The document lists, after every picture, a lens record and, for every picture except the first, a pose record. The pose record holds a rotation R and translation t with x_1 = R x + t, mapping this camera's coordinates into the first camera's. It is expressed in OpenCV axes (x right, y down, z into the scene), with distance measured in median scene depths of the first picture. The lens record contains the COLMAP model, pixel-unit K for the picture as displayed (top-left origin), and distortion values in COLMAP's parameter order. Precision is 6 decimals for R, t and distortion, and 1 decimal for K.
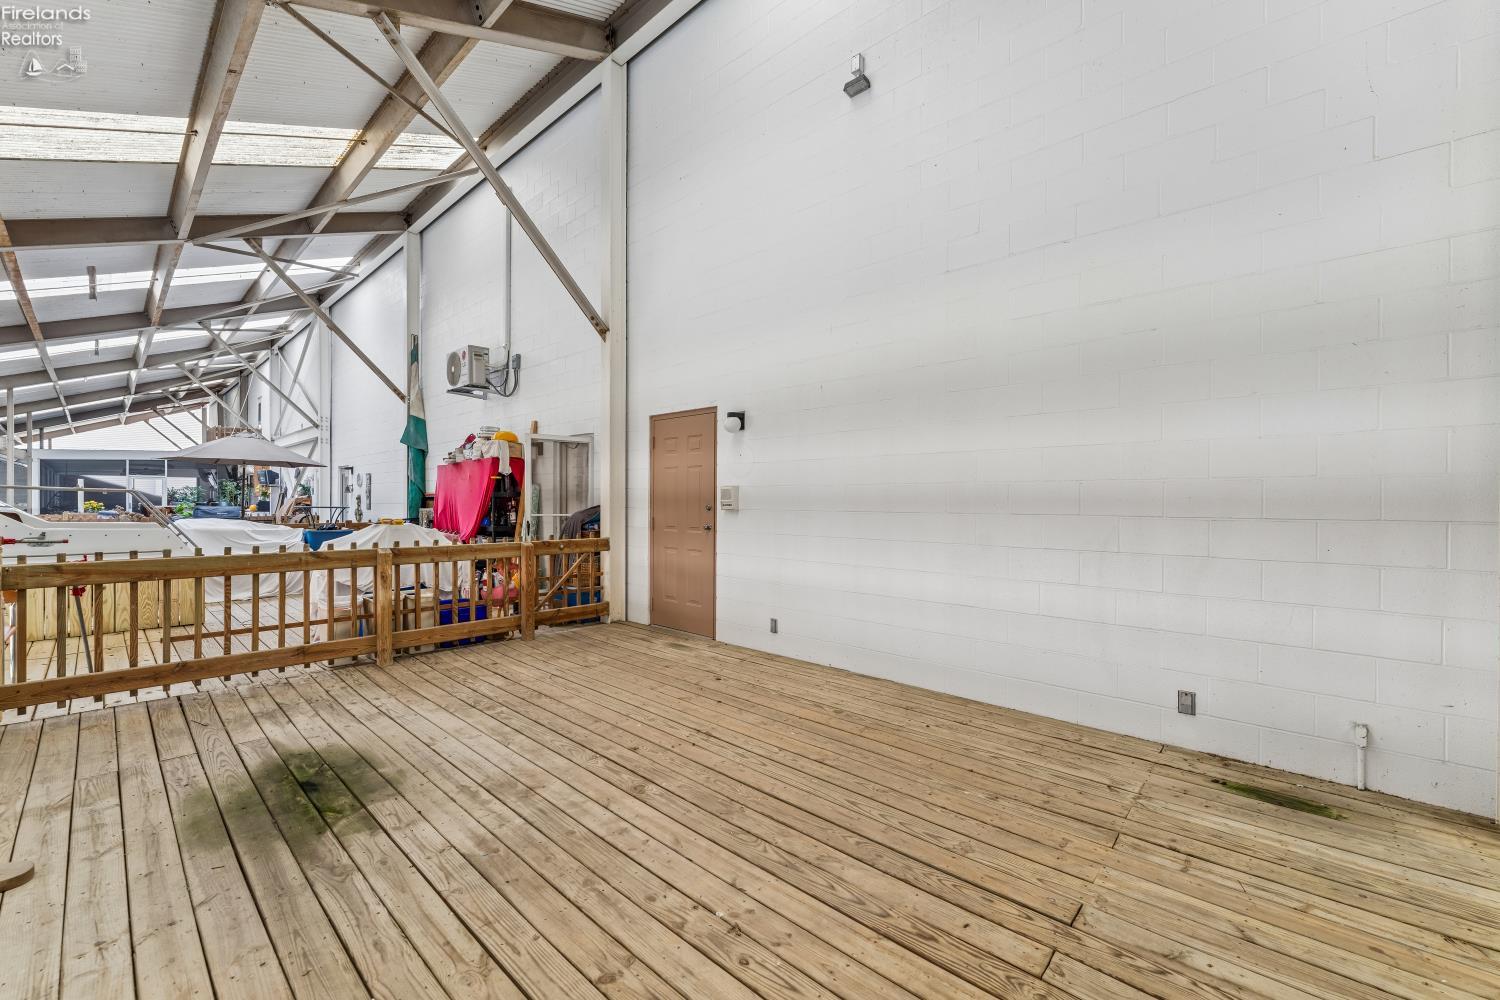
lens RADIAL K [[602.9, 0, 745.8], [0, 602.9, 490.3], [0, 0, 1]] dist [-0.001475, -0.000102]
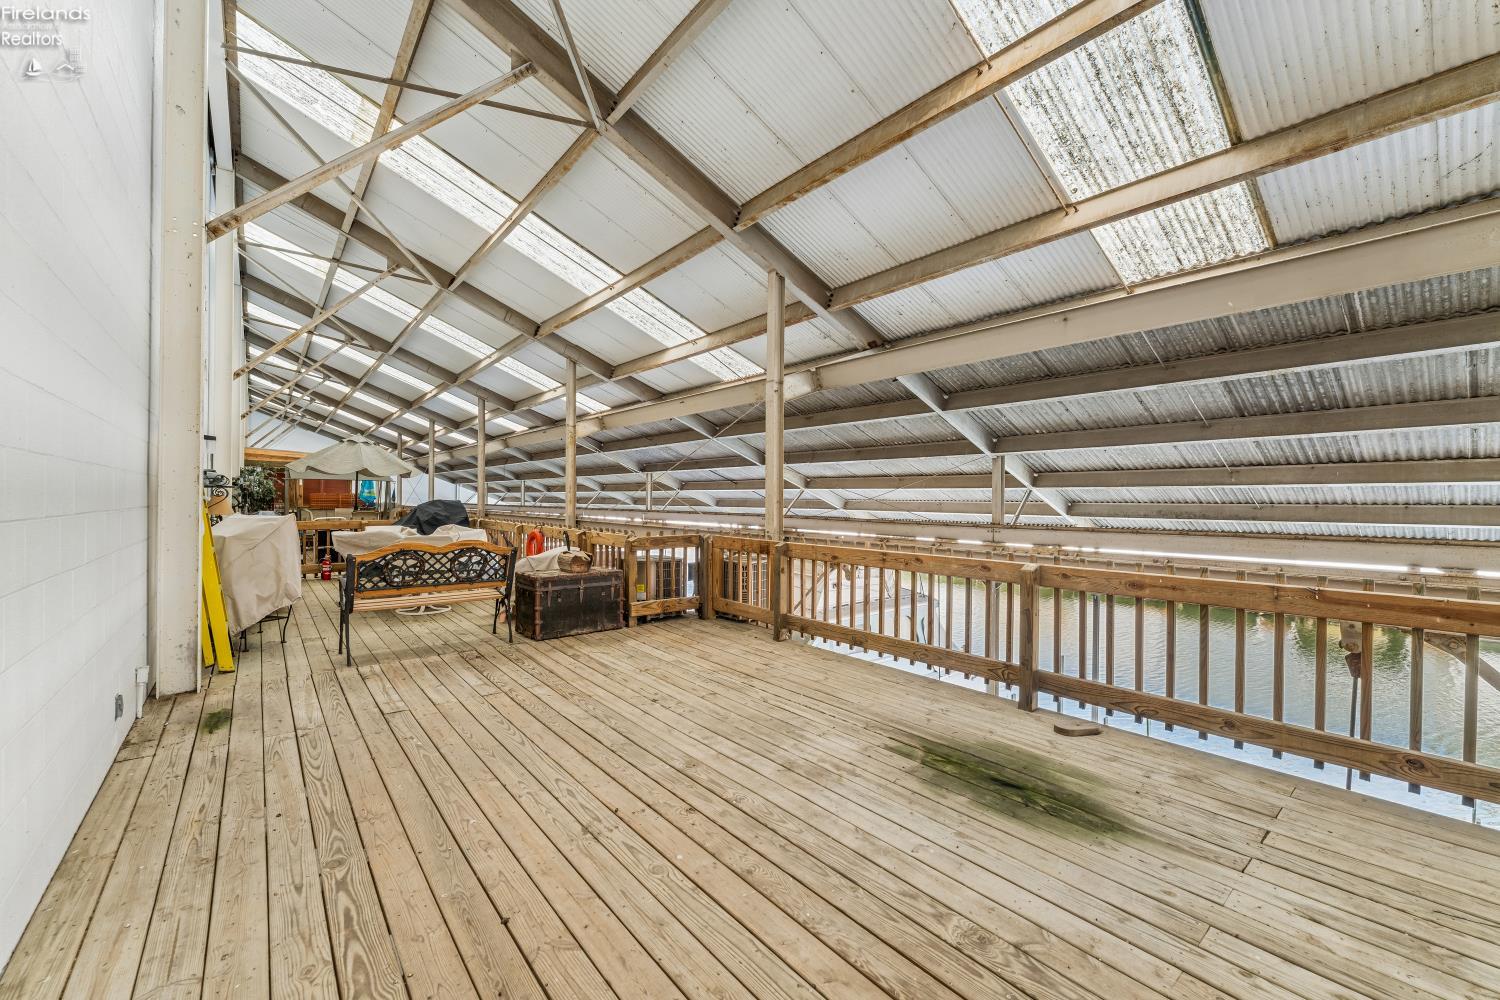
lens RADIAL K [[603.9, 0, 747.0], [0, 603.9, 518.7], [0, 0, 1]] dist [-0.001262, -0.000075]
pose [[-0.990520, -0.017781, 0.136213, -0.411821], [-0.015810, 0.999754, 0.015541, 0.033047], [-0.136456, 0.013240, -0.990558, 2.029624]]
